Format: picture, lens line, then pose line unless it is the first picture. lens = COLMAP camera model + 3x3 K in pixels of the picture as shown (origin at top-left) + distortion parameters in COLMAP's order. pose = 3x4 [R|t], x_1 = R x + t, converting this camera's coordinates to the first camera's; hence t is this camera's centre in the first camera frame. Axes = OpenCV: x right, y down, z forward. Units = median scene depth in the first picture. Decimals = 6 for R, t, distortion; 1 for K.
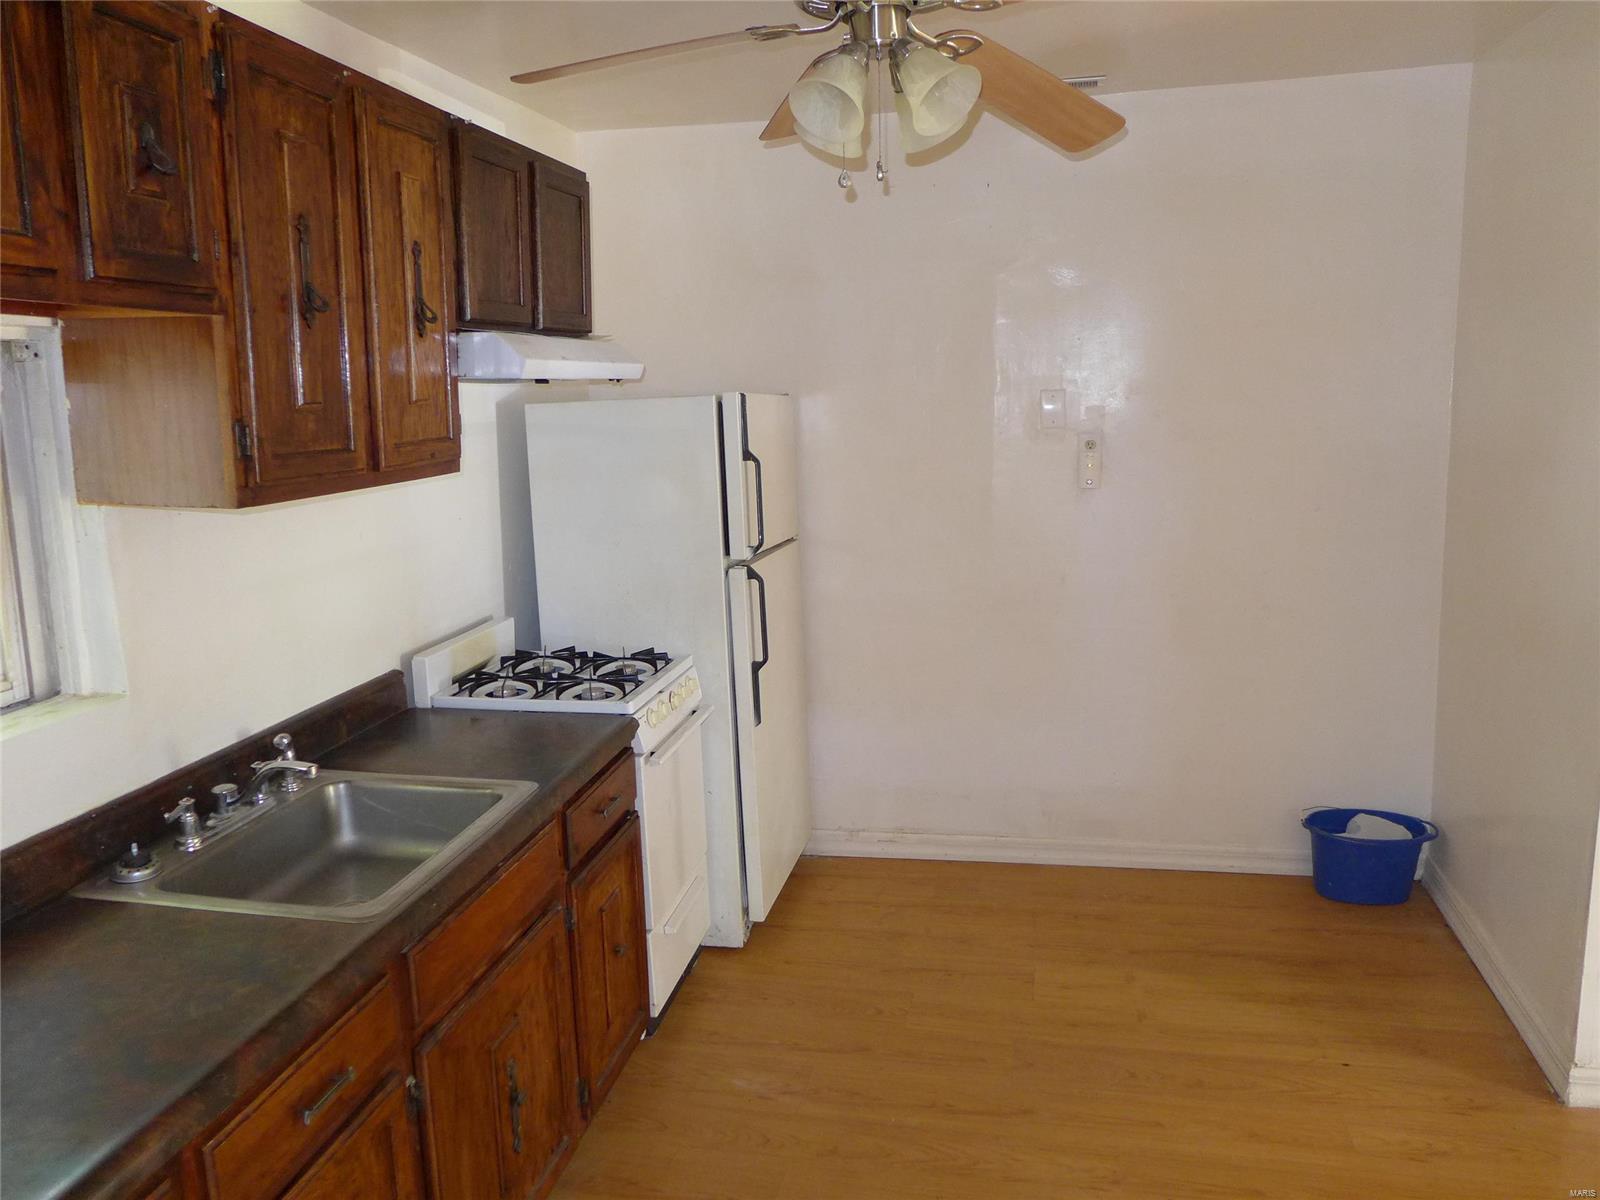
lens RADIAL K [[1175.3, 0, 802.7], [0, 1175.3, 598.4], [0, 0, 1]] dist [-0.050486, 0.029938]
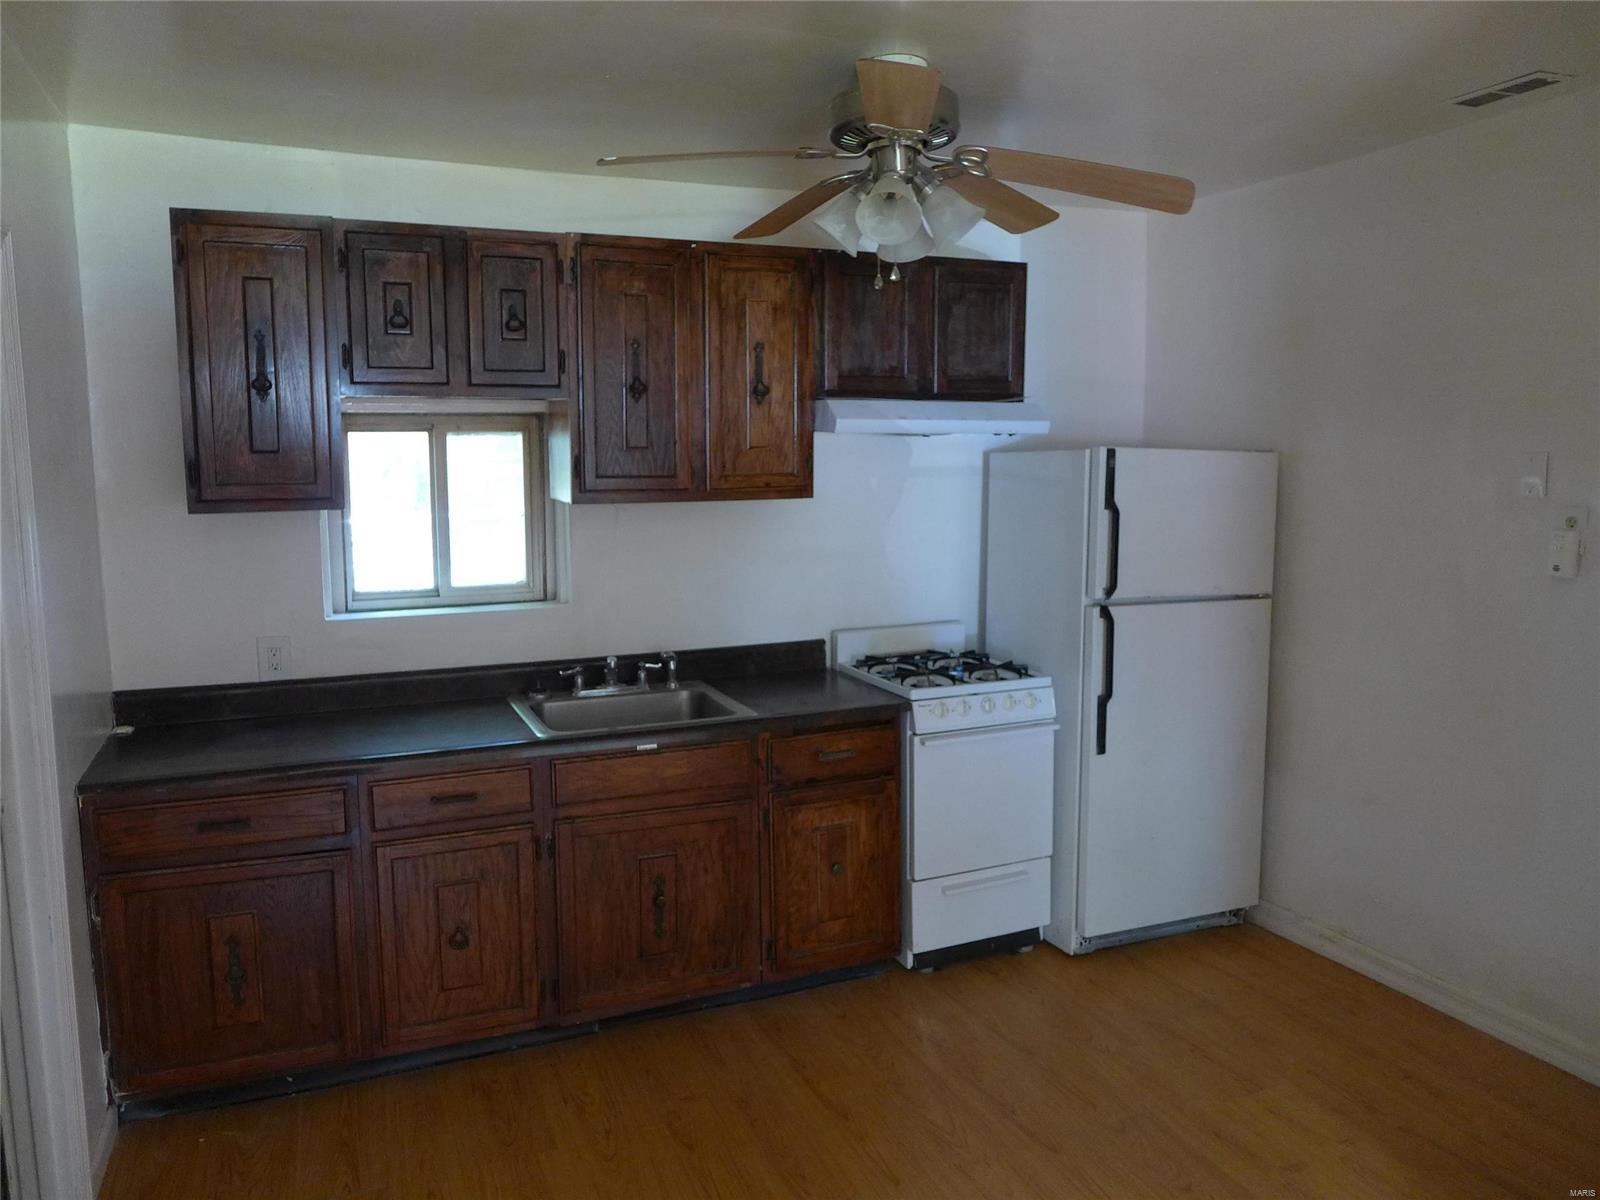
lens RADIAL K [[1175.3, 0, 801.9], [0, 1175.3, 595.1], [0, 0, 1]] dist [-0.050486, 0.029938]
pose [[0.558071, 0.120098, -0.821056, 0.789193], [-0.155384, 0.987093, 0.038771, -0.041233], [0.815115, 0.105943, 0.569530, 0.173411]]
